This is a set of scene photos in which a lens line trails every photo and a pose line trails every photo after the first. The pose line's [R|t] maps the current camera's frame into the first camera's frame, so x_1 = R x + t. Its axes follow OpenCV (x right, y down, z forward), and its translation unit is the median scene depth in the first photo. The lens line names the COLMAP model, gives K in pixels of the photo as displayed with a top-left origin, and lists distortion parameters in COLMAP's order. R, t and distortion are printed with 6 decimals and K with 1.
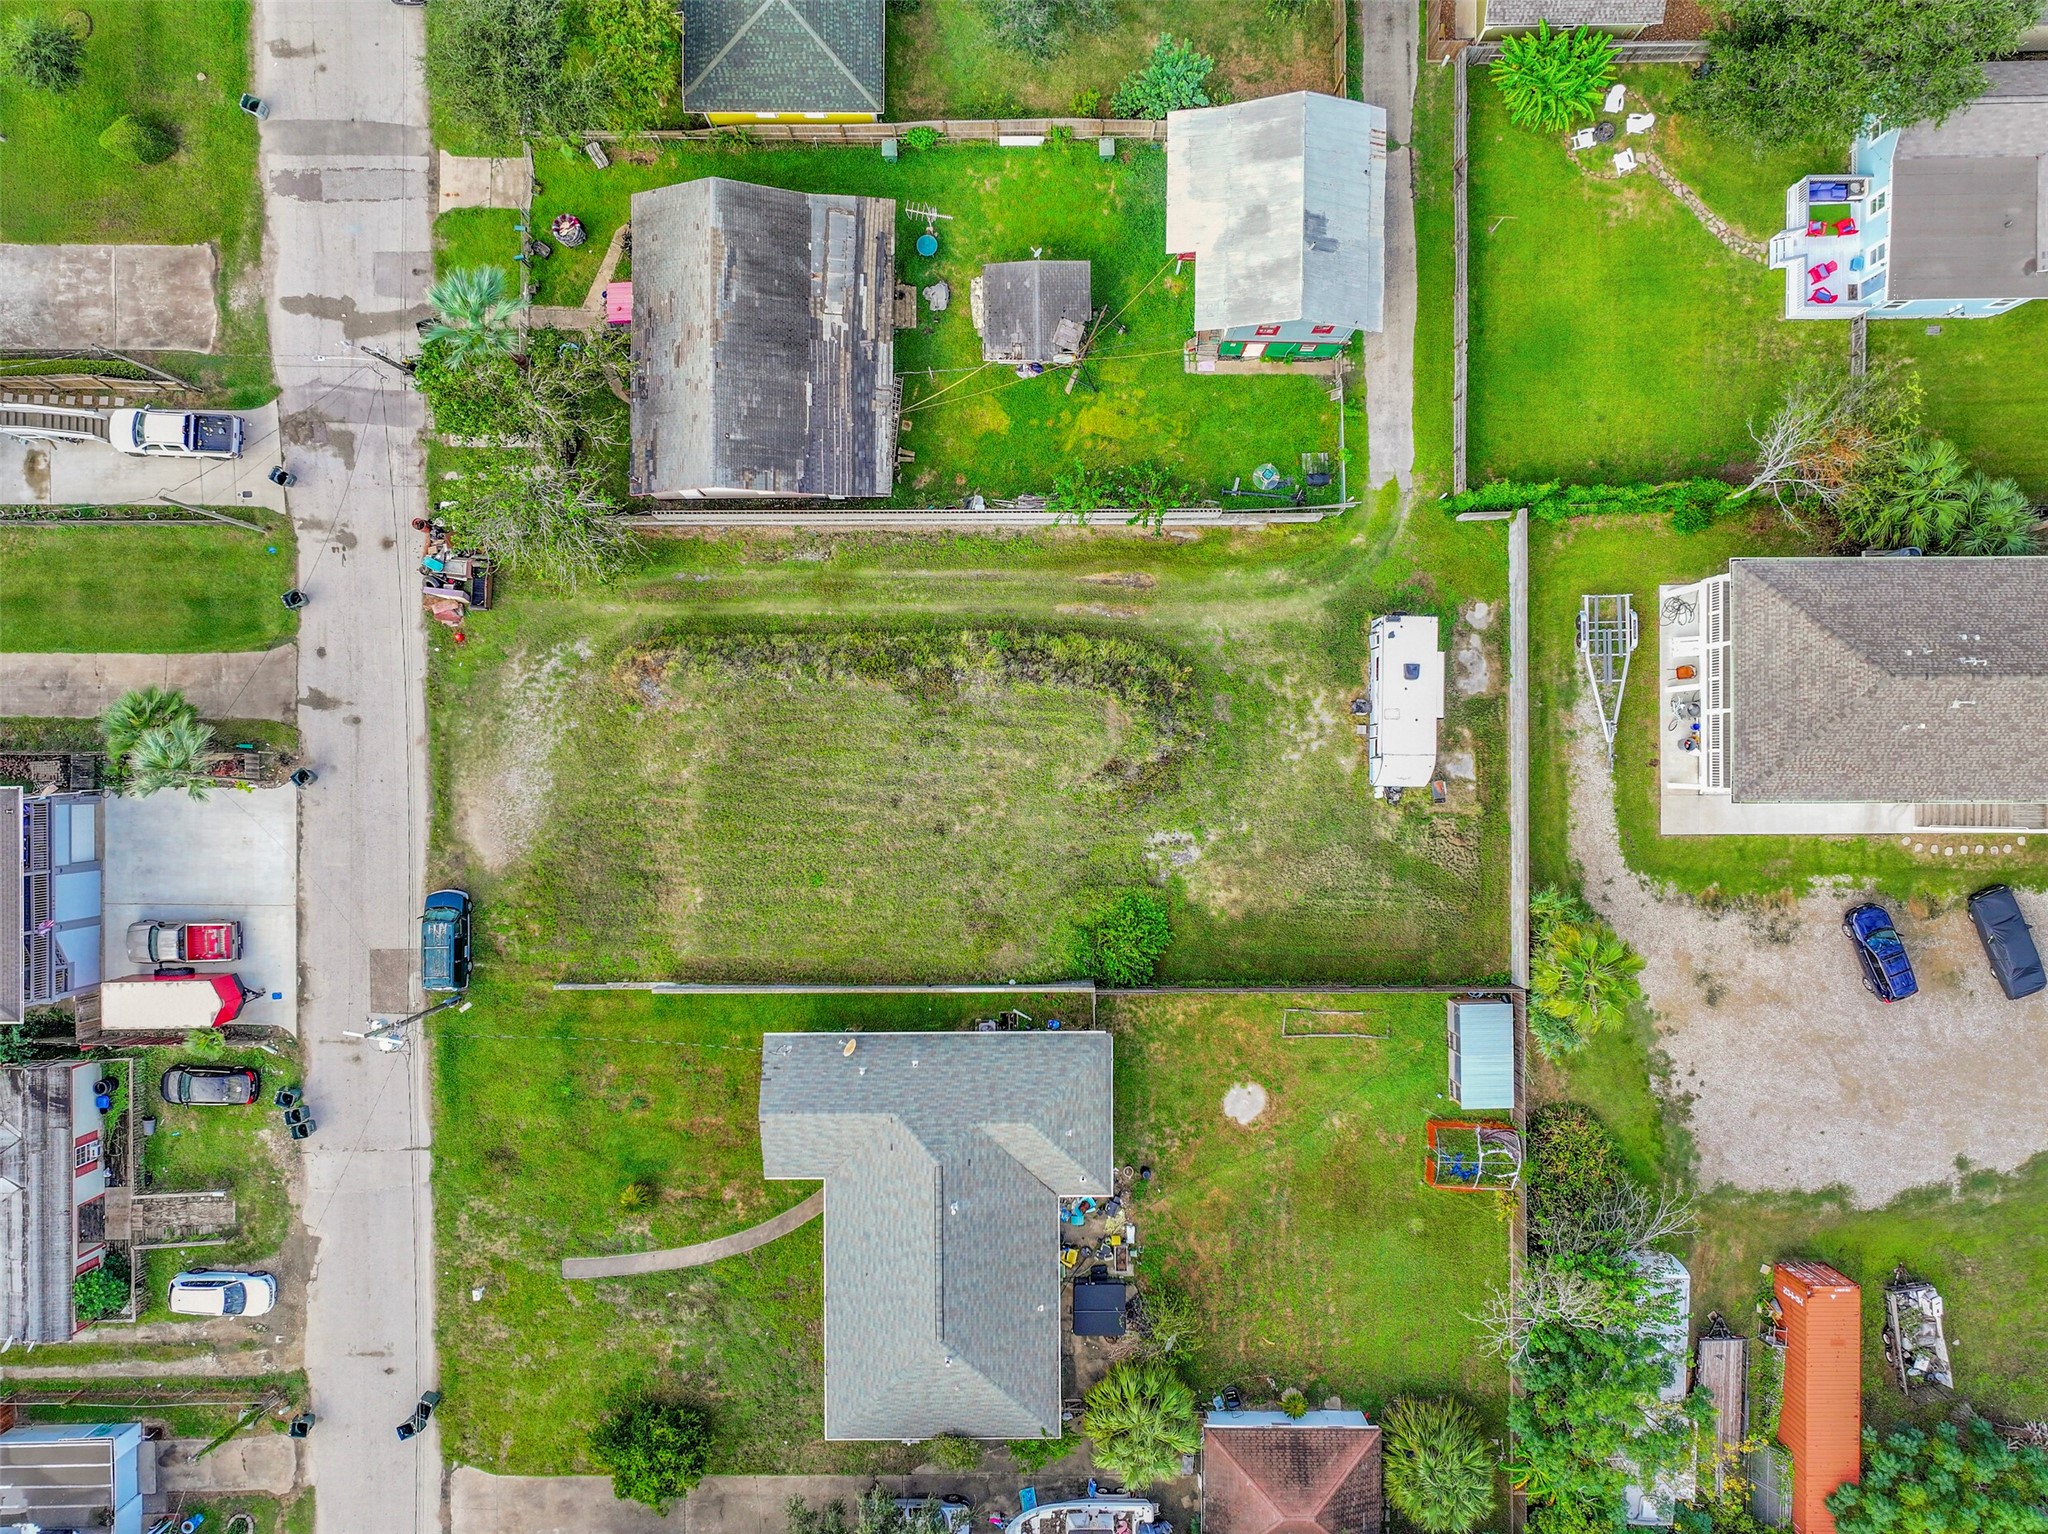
lens RADIAL K [[1428.9, 0, 1024.0], [0, 1428.9, 767.0], [0, 0, 1]] dist [0.004946, 0.001301]
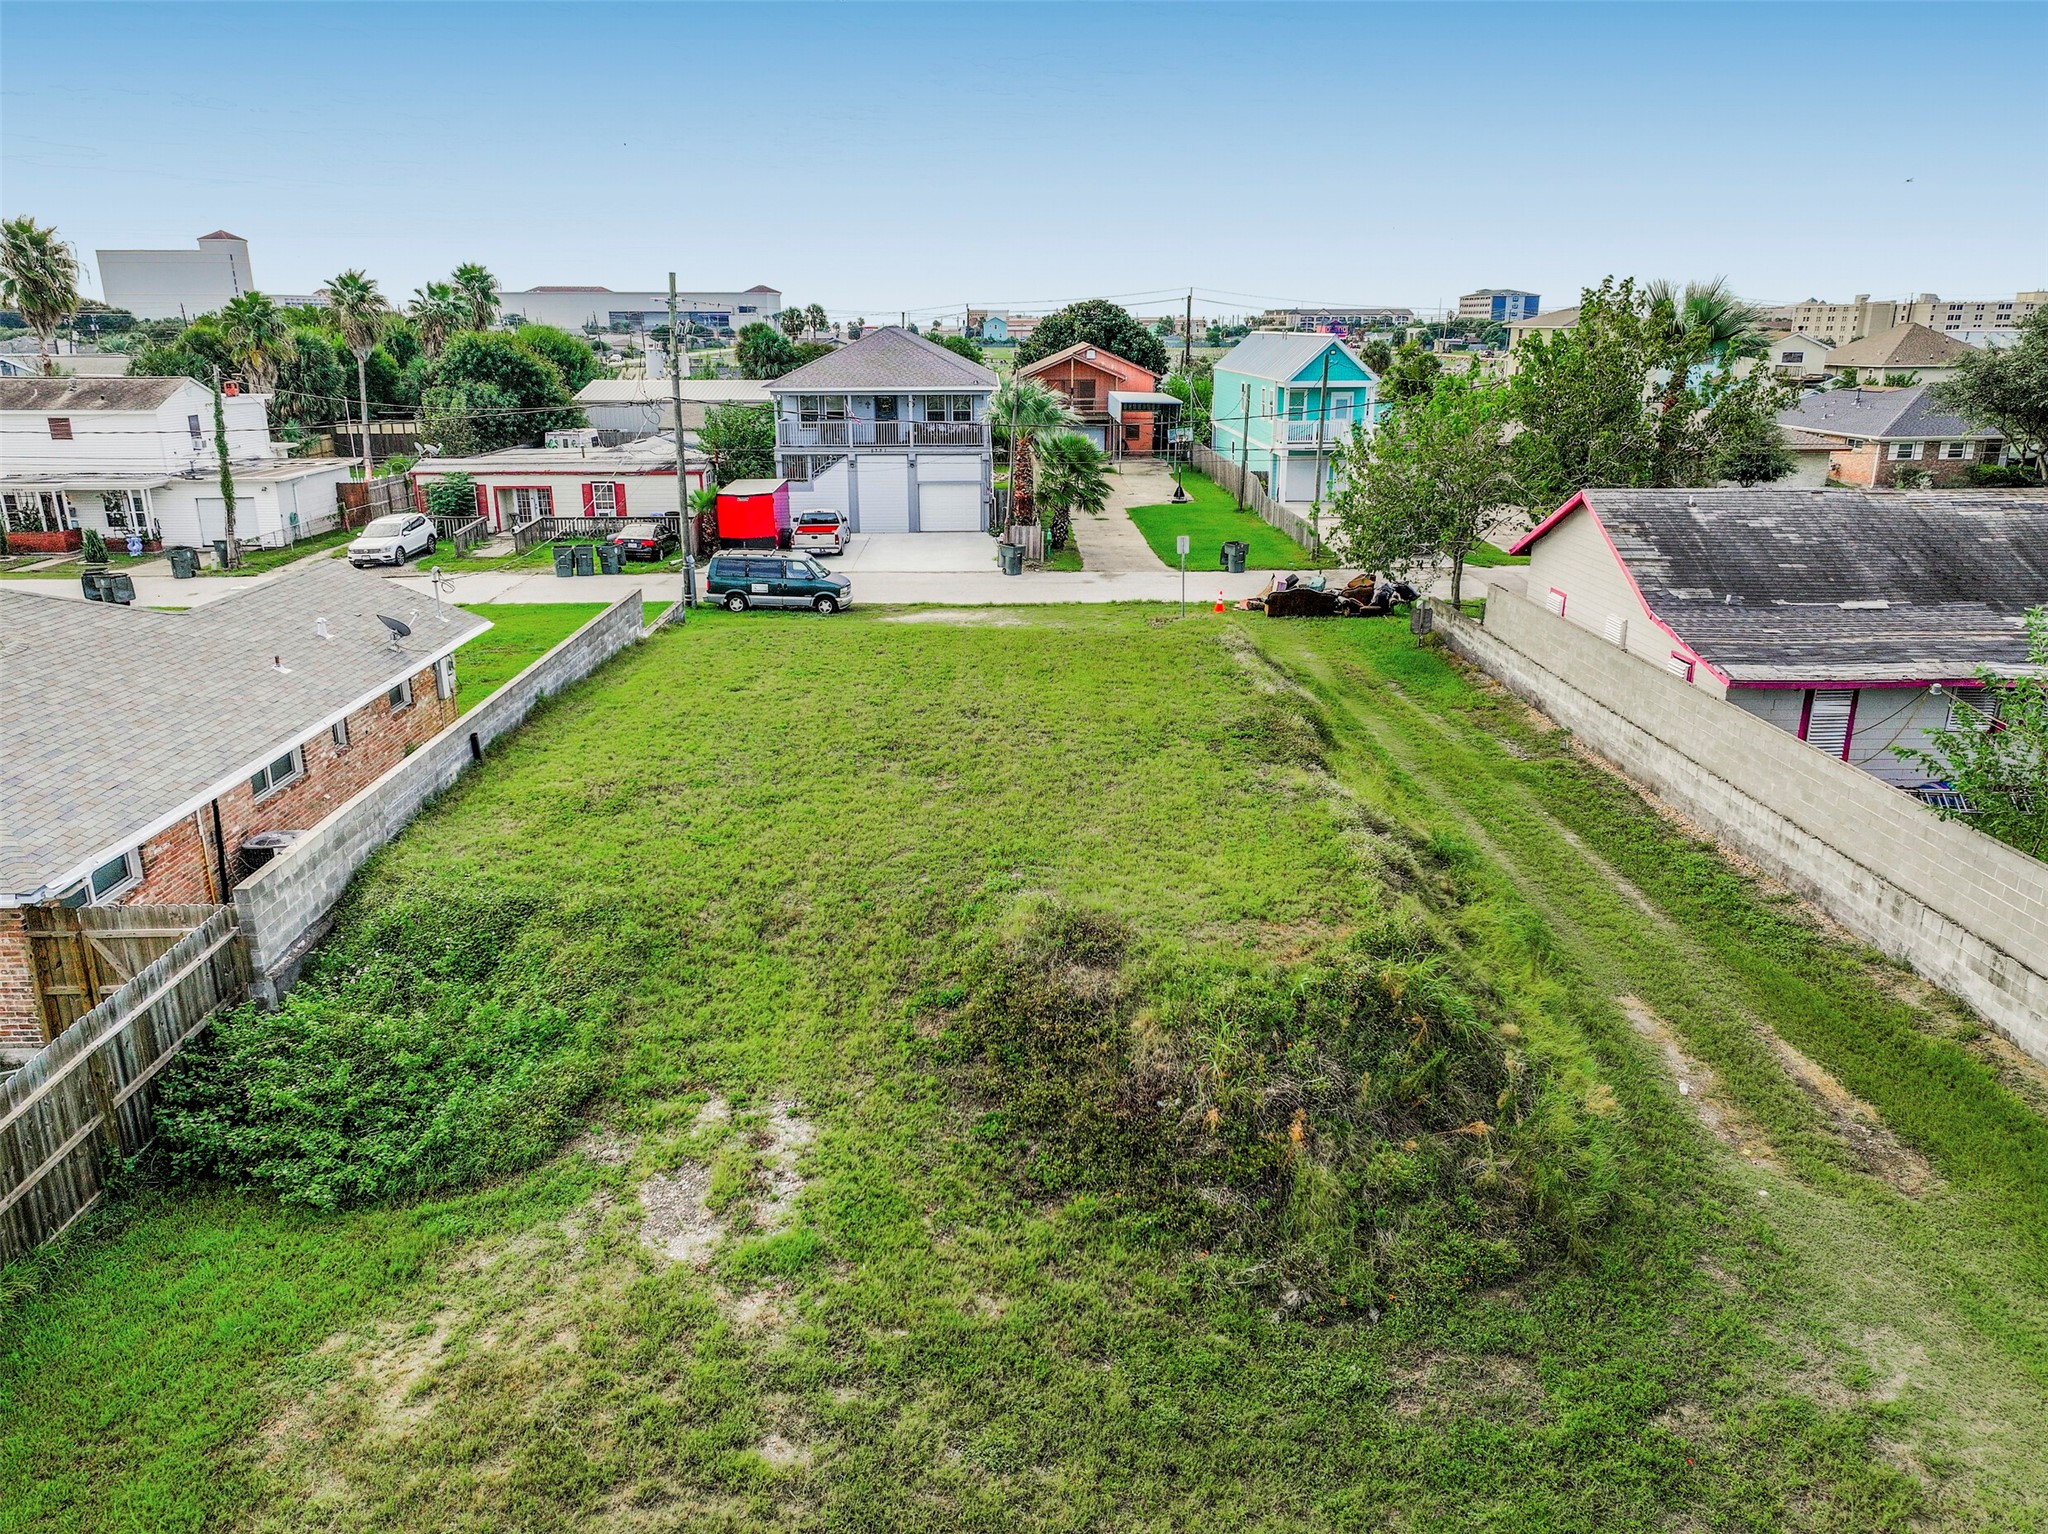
lens RADIAL K [[1428.9, 0, 1024.0], [0, 1428.9, 767.0], [0, 0, 1]] dist [0.004946, 0.001301]
pose [[0.021169, 0.300756, -0.953466, 0.285361], [-0.999774, 0.008325, -0.019571, 0.016664], [0.002051, 0.953665, 0.300864, 0.868075]]
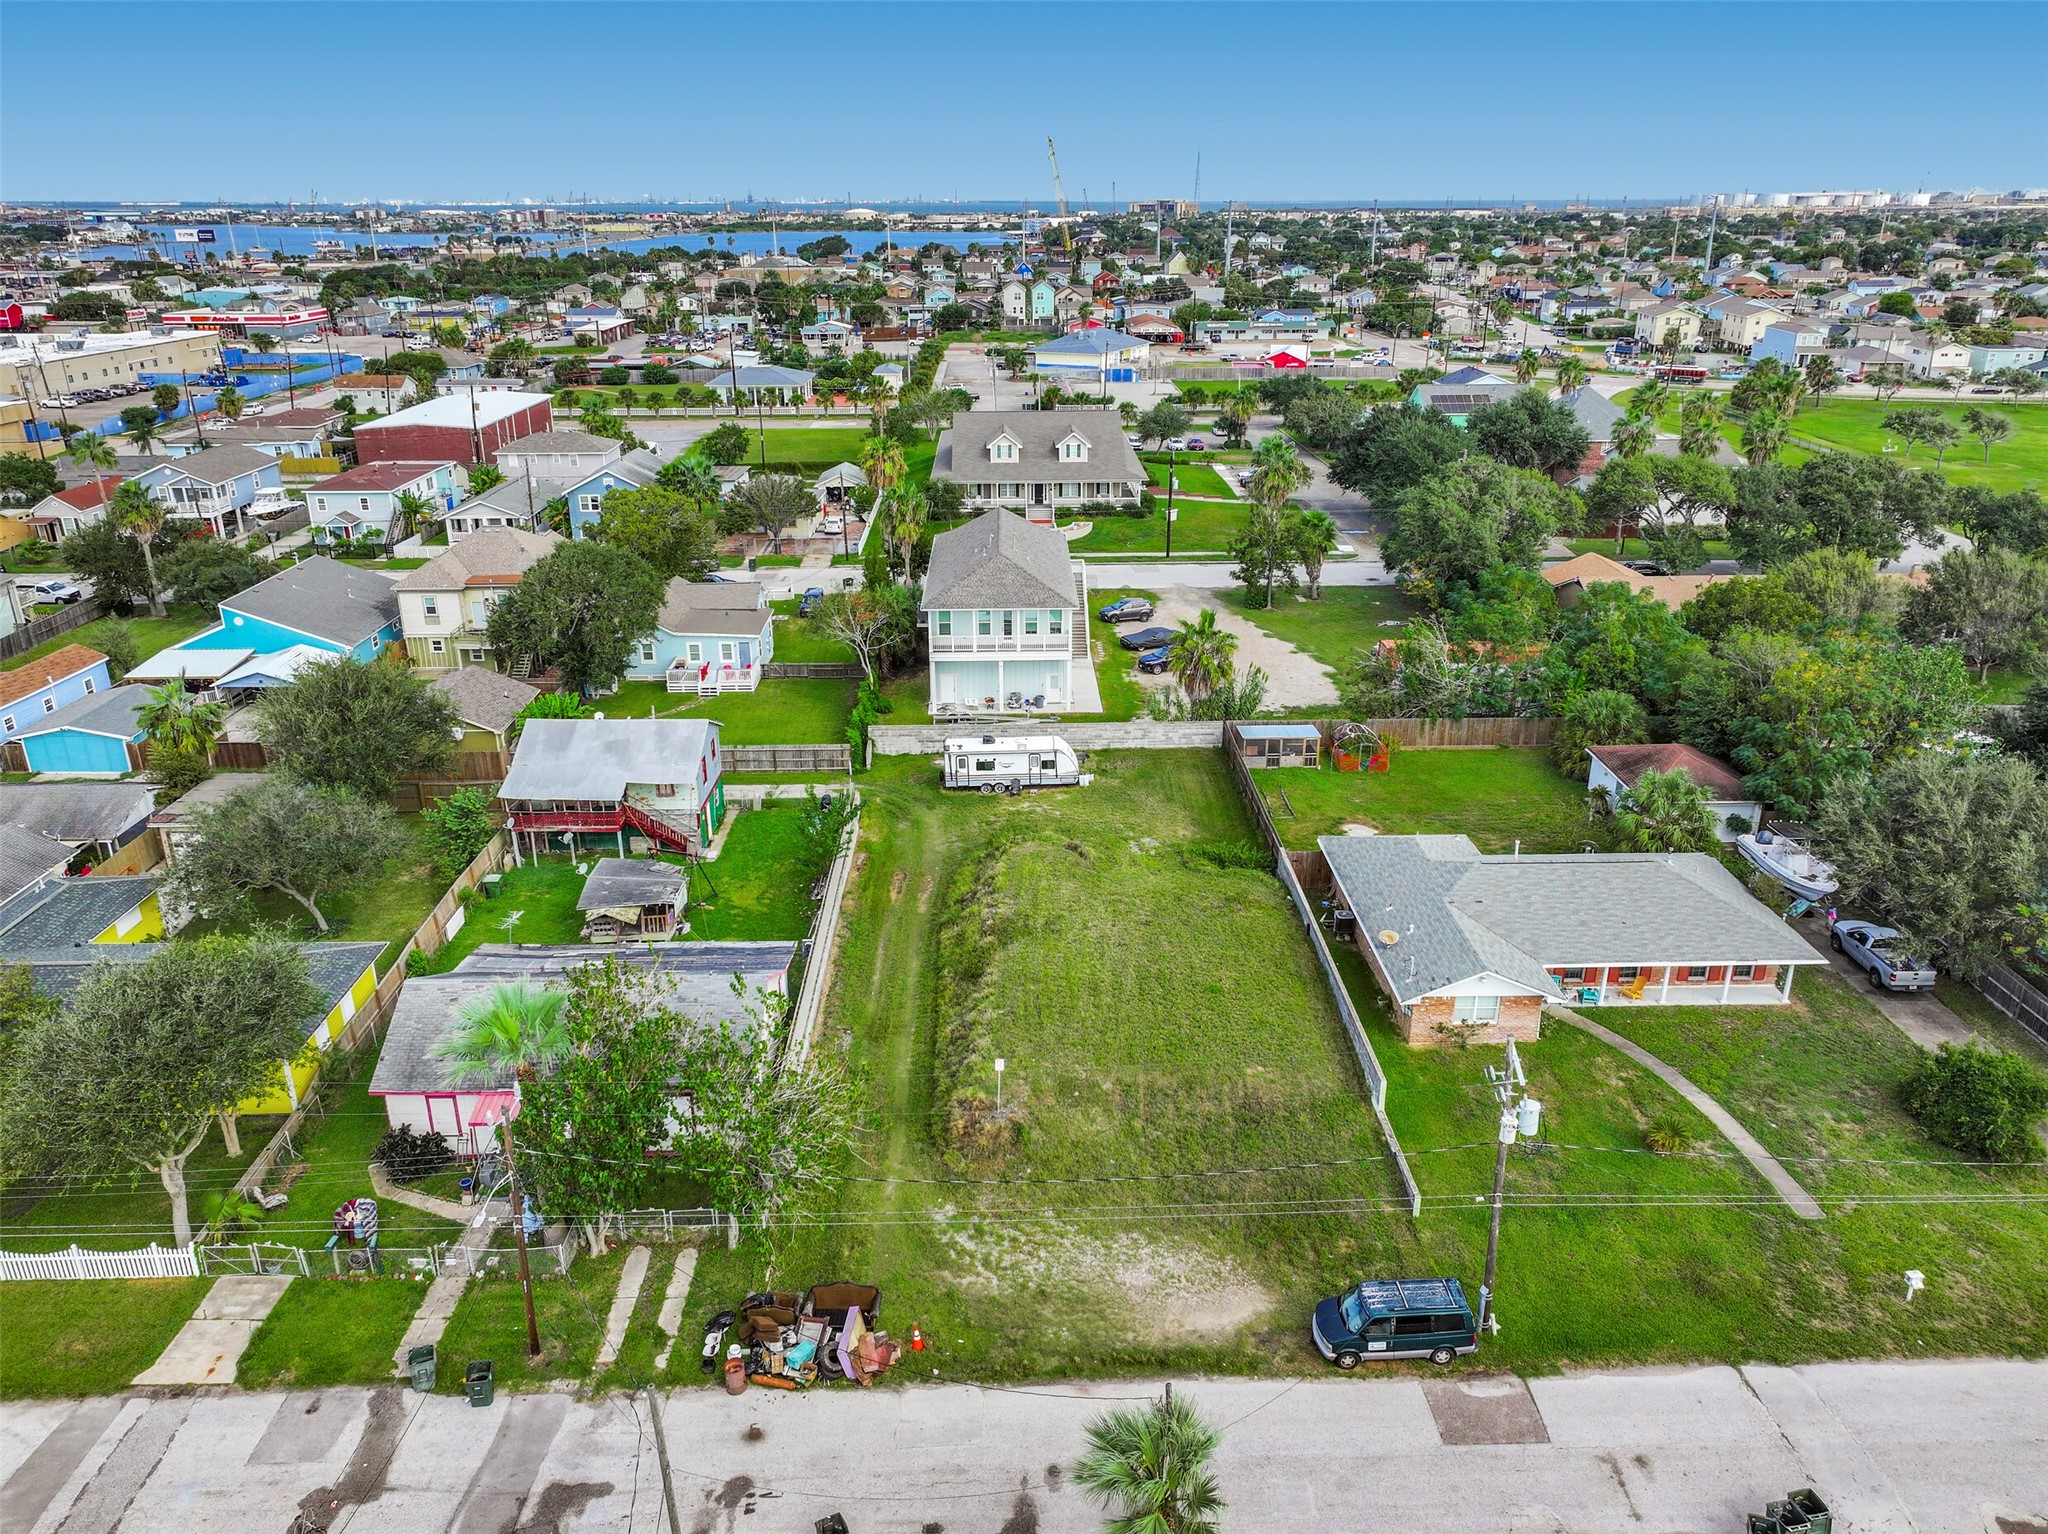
lens RADIAL K [[1428.9, 0, 1024.0], [0, 1428.9, 767.0], [0, 0, 1]] dist [0.004946, 0.001301]
pose [[-0.013377, -0.367006, 0.930122, -0.902081], [0.999899, -0.009455, 0.010649, -0.048157], [0.004886, 0.930170, 0.367096, 0.529568]]
